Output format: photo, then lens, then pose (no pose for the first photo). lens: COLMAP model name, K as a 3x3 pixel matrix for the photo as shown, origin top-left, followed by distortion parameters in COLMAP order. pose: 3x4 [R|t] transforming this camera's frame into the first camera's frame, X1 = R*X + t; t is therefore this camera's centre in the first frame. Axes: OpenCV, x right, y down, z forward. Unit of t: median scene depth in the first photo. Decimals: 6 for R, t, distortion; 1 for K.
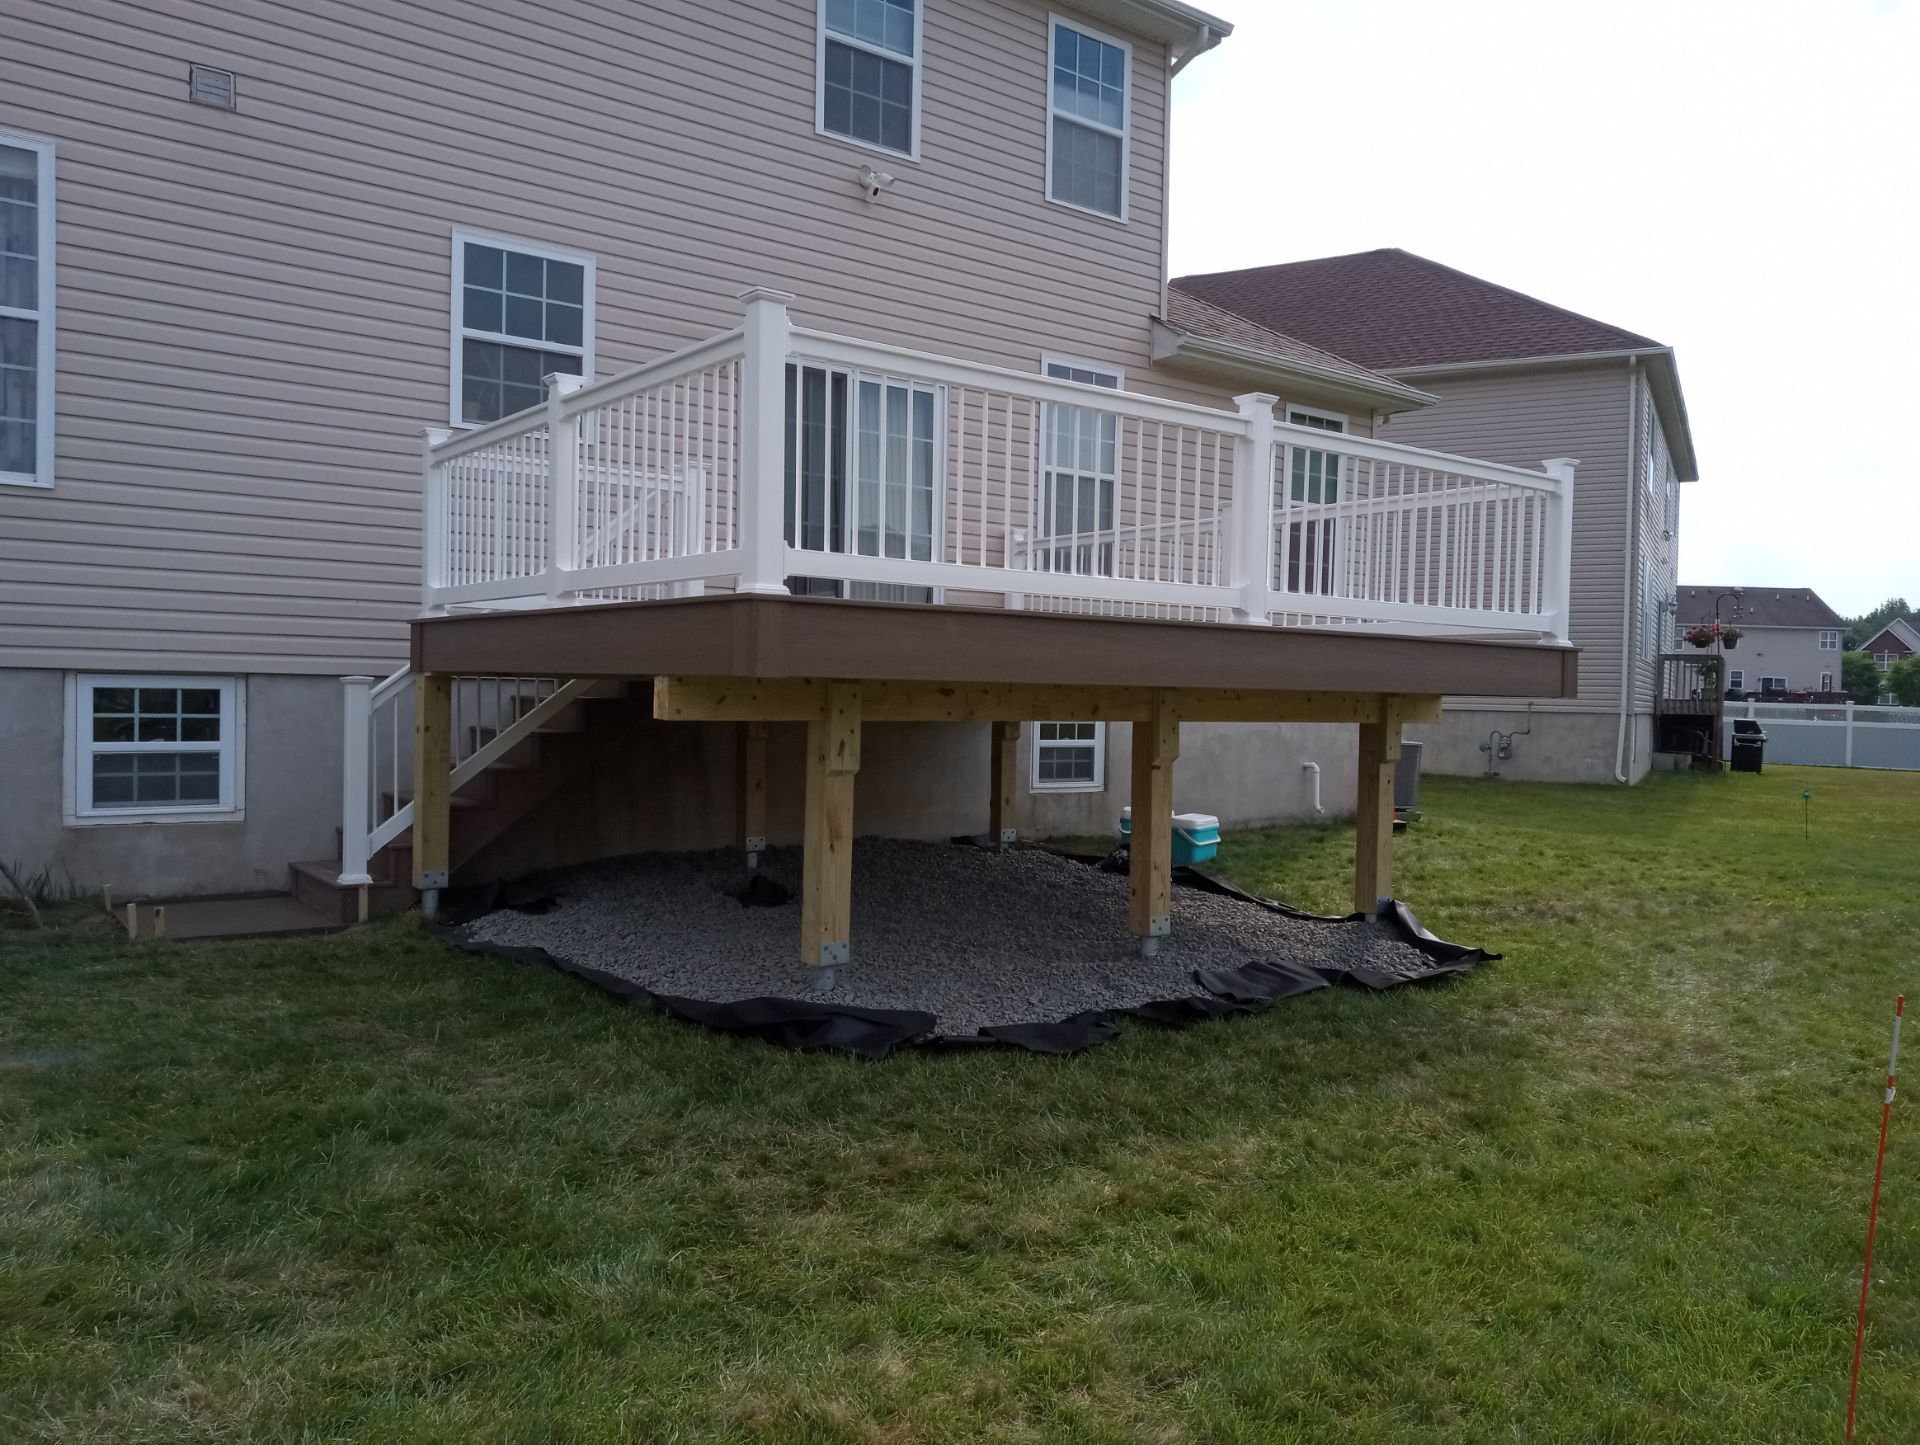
lens RADIAL K [[1446.0, 0, 958.8], [0, 1446.0, 764.7], [0, 0, 1]] dist [-0.003805, -0.114972]
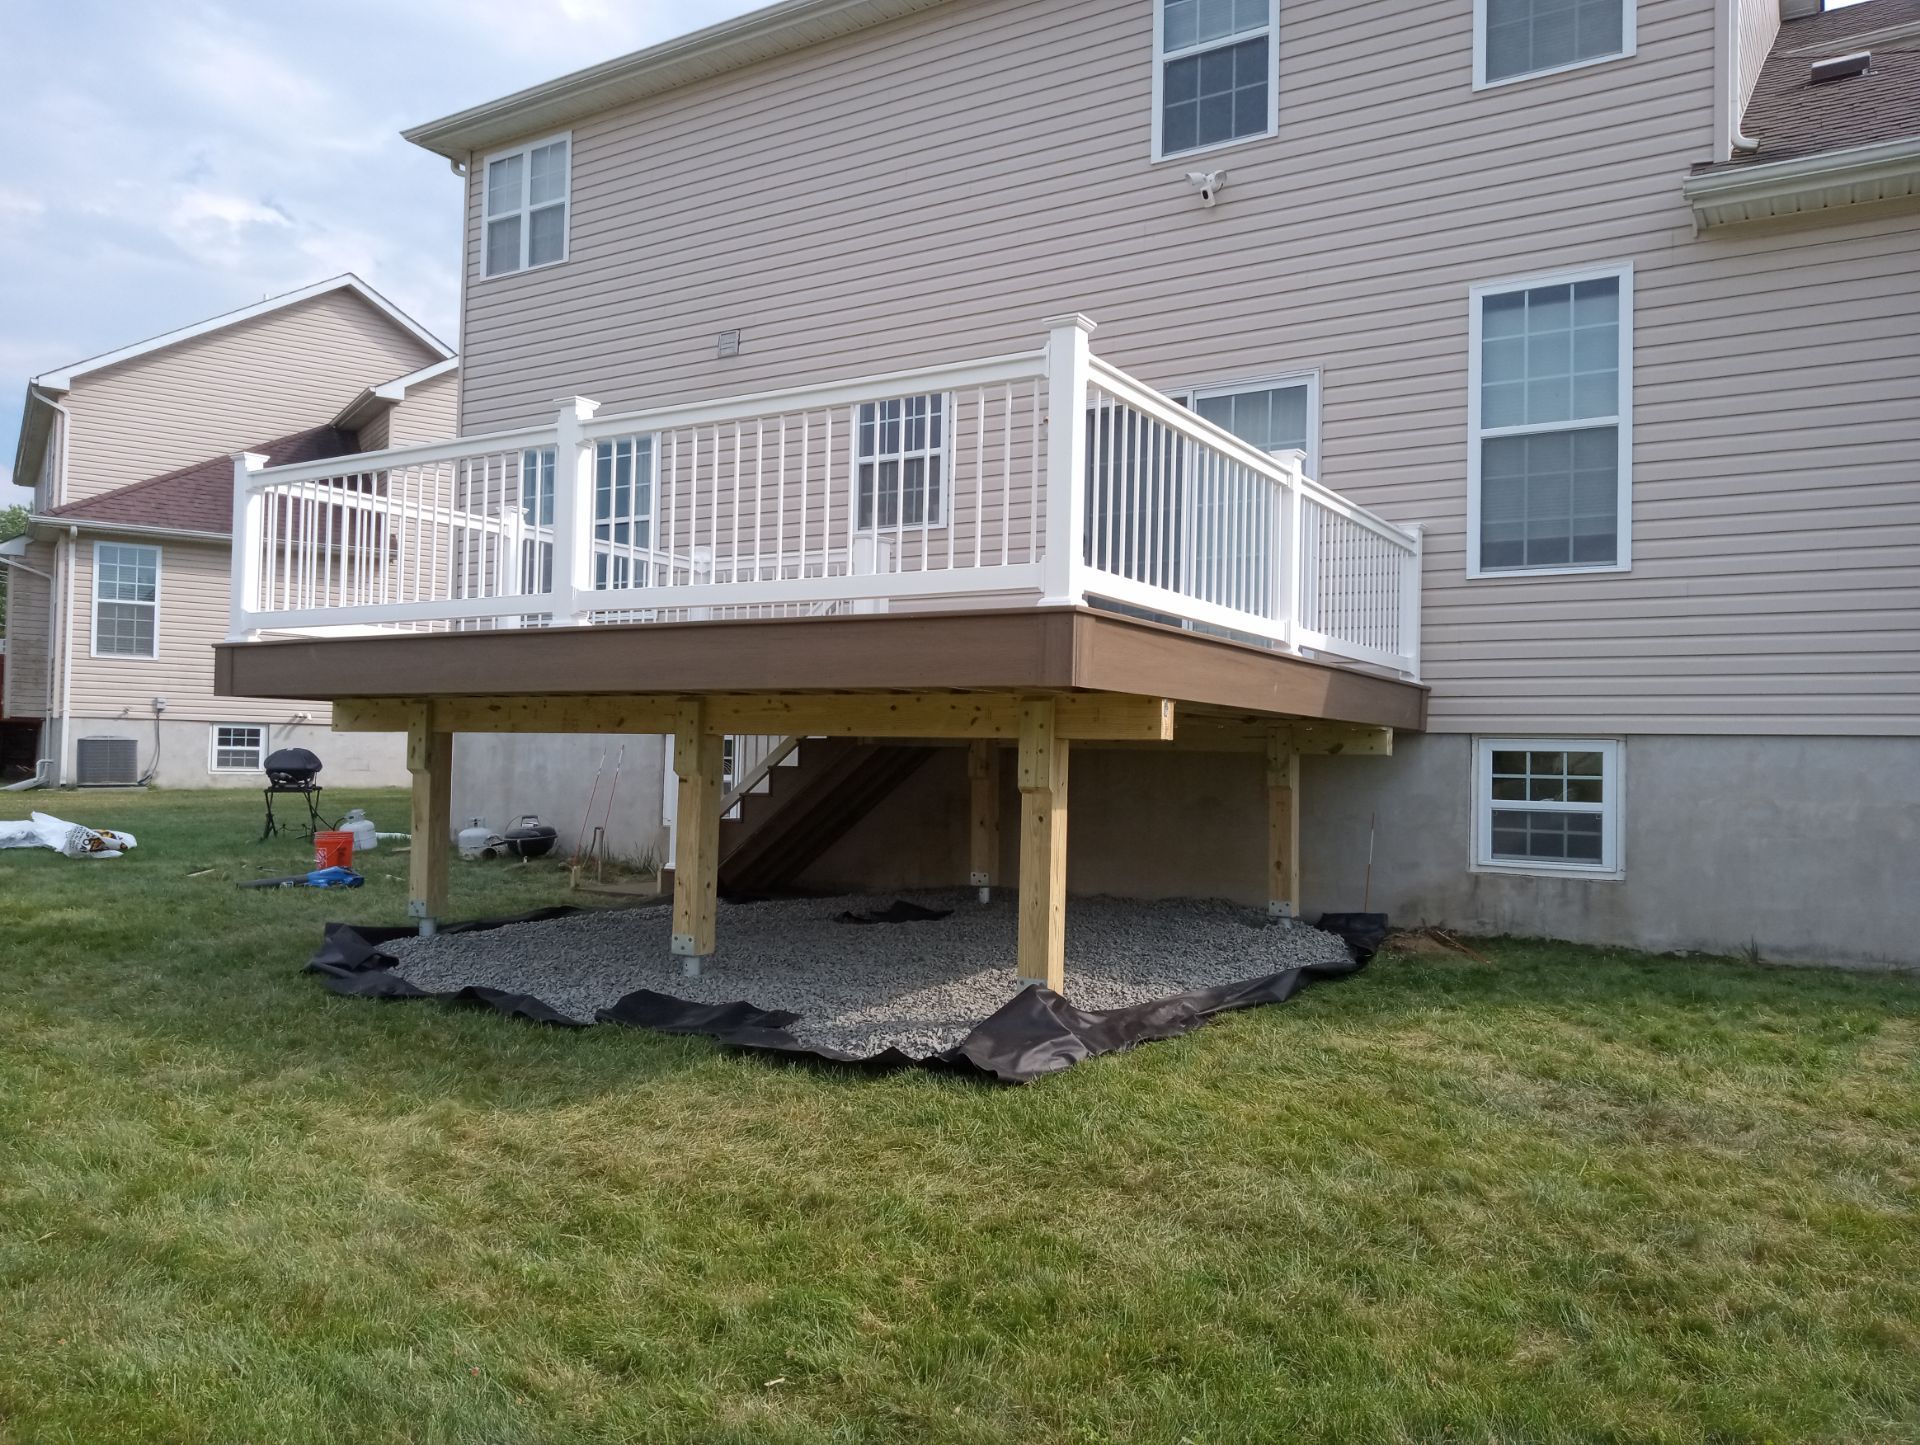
lens RADIAL K [[1419.0, 0, 960.0], [0, 1419.0, 722.5], [0, 0, 1]] dist [0.041961, -0.055795]
pose [[0.348553, -0.028858, -0.936845, 0.679459], [-0.051961, 0.997394, -0.050055, 0.003979], [0.935848, 0.066126, 0.346146, 0.491138]]
